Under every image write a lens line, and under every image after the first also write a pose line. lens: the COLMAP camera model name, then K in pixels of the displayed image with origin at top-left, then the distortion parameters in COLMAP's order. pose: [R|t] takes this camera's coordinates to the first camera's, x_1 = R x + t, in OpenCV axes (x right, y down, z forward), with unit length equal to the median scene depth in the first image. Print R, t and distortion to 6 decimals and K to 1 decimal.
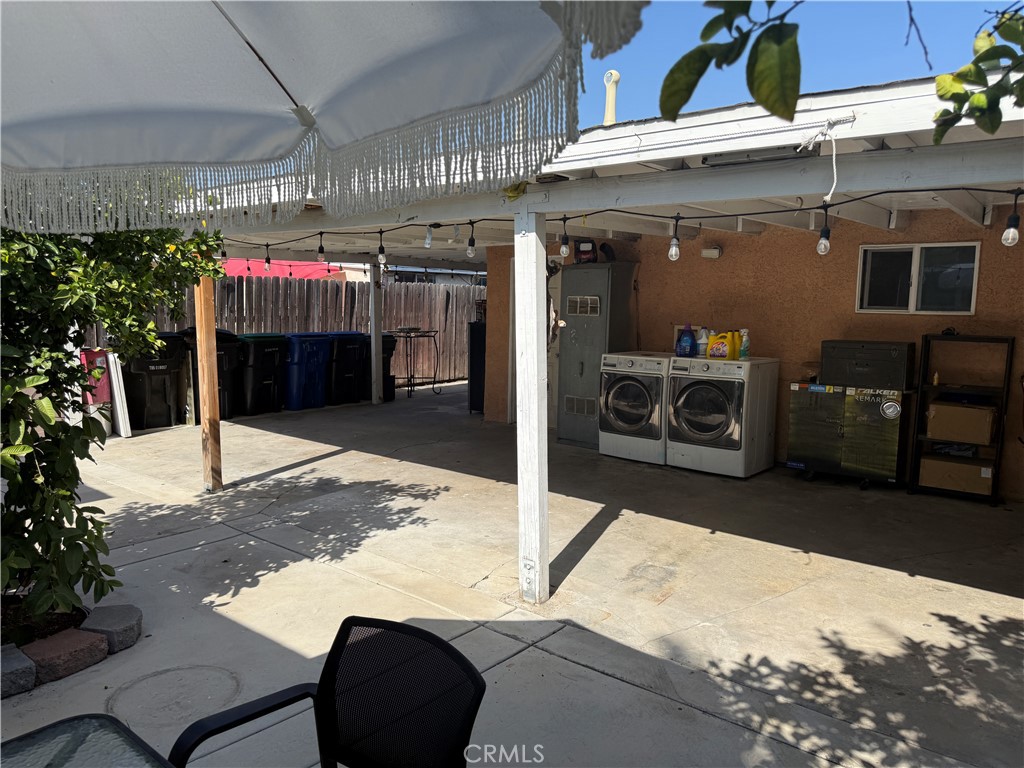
lens RADIAL K [[717.9, 0, 504.0], [0, 717.9, 385.7], [0, 0, 1]] dist [0.054726, -0.069811]
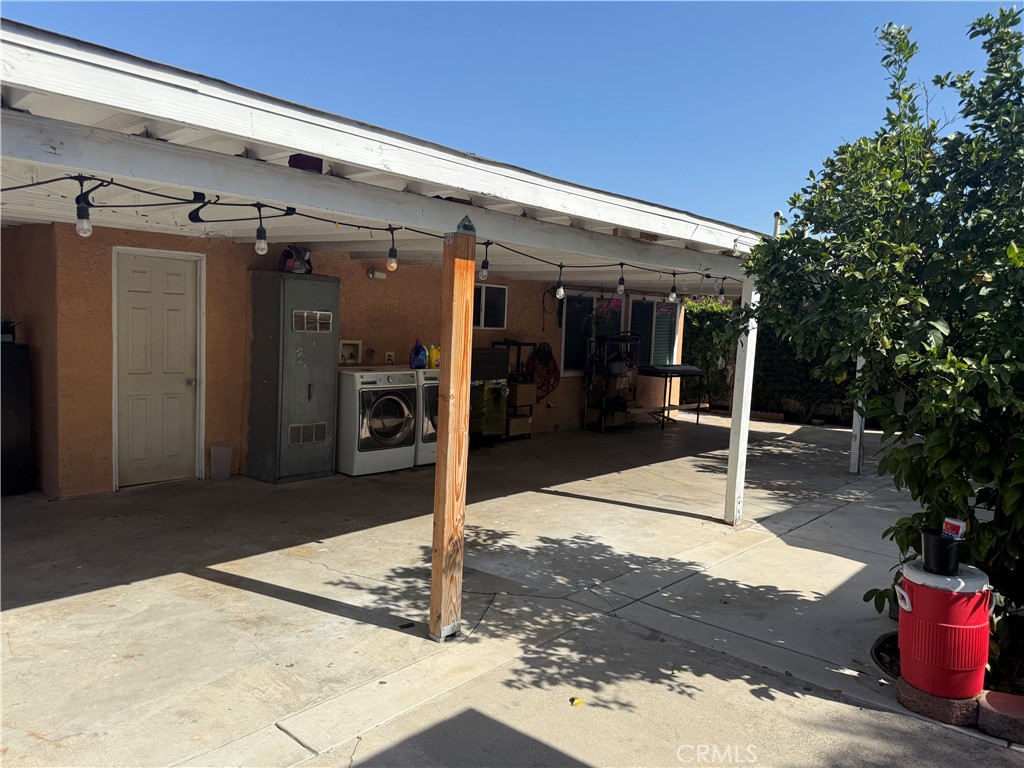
lens RADIAL K [[717.9, 0, 509.0], [0, 717.9, 387.5], [0, 0, 1]] dist [0.054726, -0.069811]
pose [[0.067703, -0.101326, 0.992547, -1.097777], [0.083096, 0.991946, 0.095596, -0.134745], [-0.994239, 0.076004, 0.075577, 0.966720]]
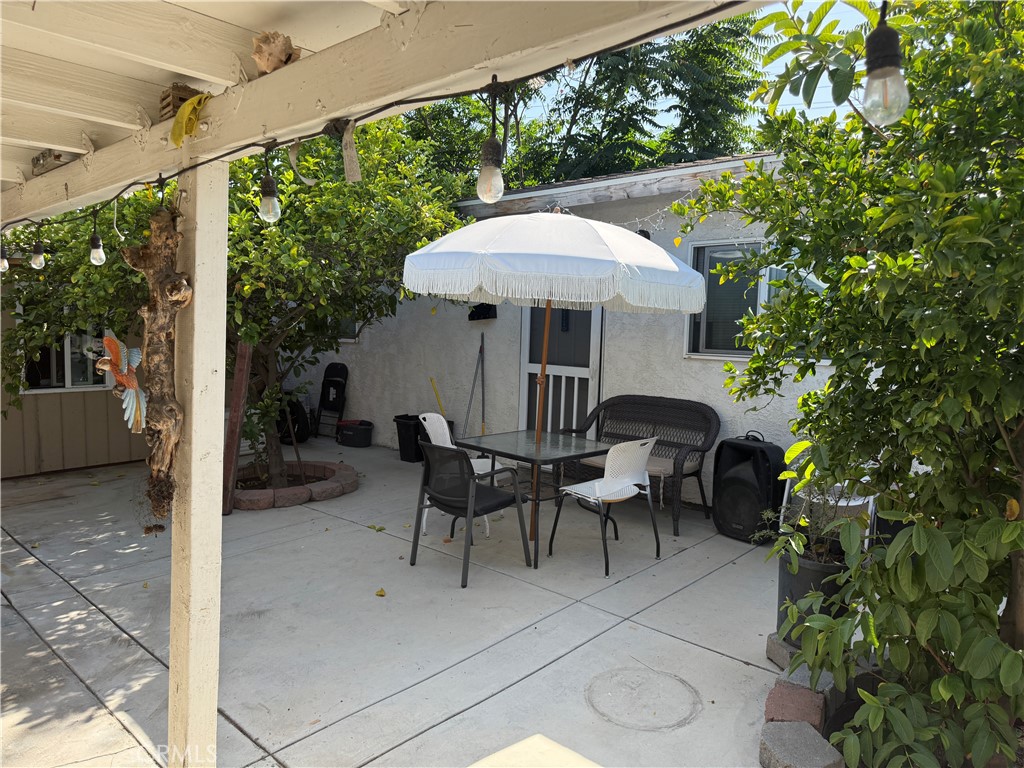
lens RADIAL K [[717.9, 0, 508.8], [0, 717.9, 385.3], [0, 0, 1]] dist [0.054726, -0.069811]
pose [[-0.996295, -0.035872, 0.078159, -0.170915], [-0.019091, 0.978426, 0.205712, -0.128763], [-0.083852, 0.203458, -0.975486, 1.044874]]
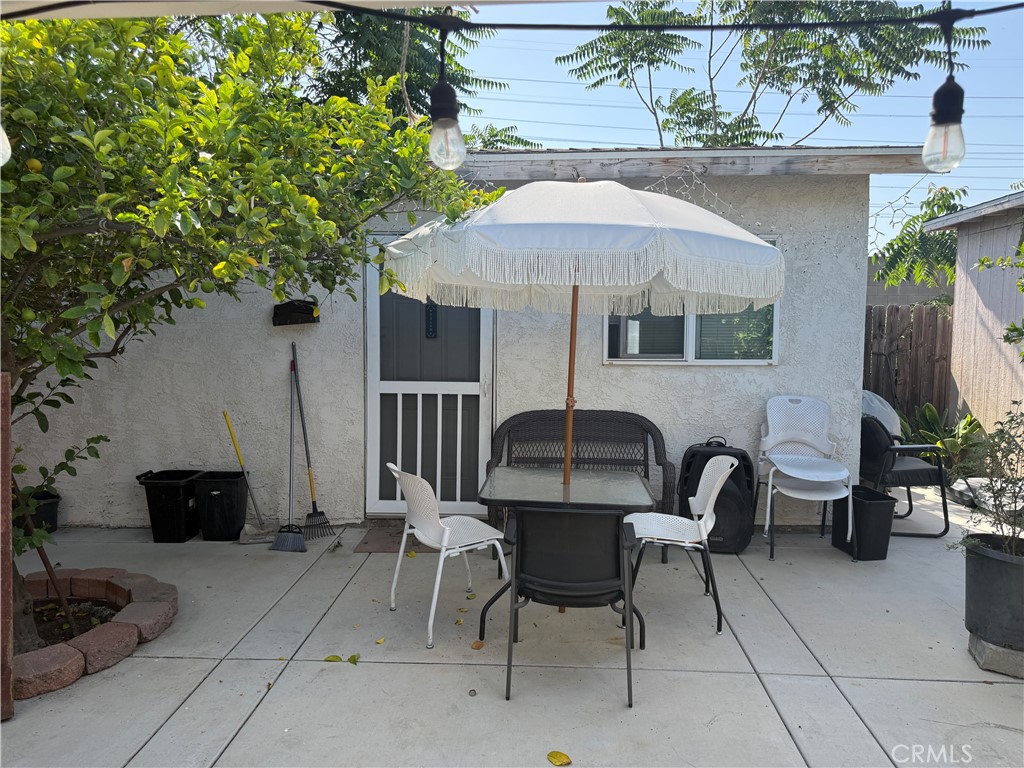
lens RADIAL K [[717.9, 0, 511.4], [0, 717.9, 375.8], [0, 0, 1]] dist [0.054726, -0.069811]
pose [[-0.819844, 0.017596, -0.572317, 0.305428], [-0.077942, 0.986795, 0.141991, -0.064885], [0.567258, 0.161018, -0.807646, 0.678861]]
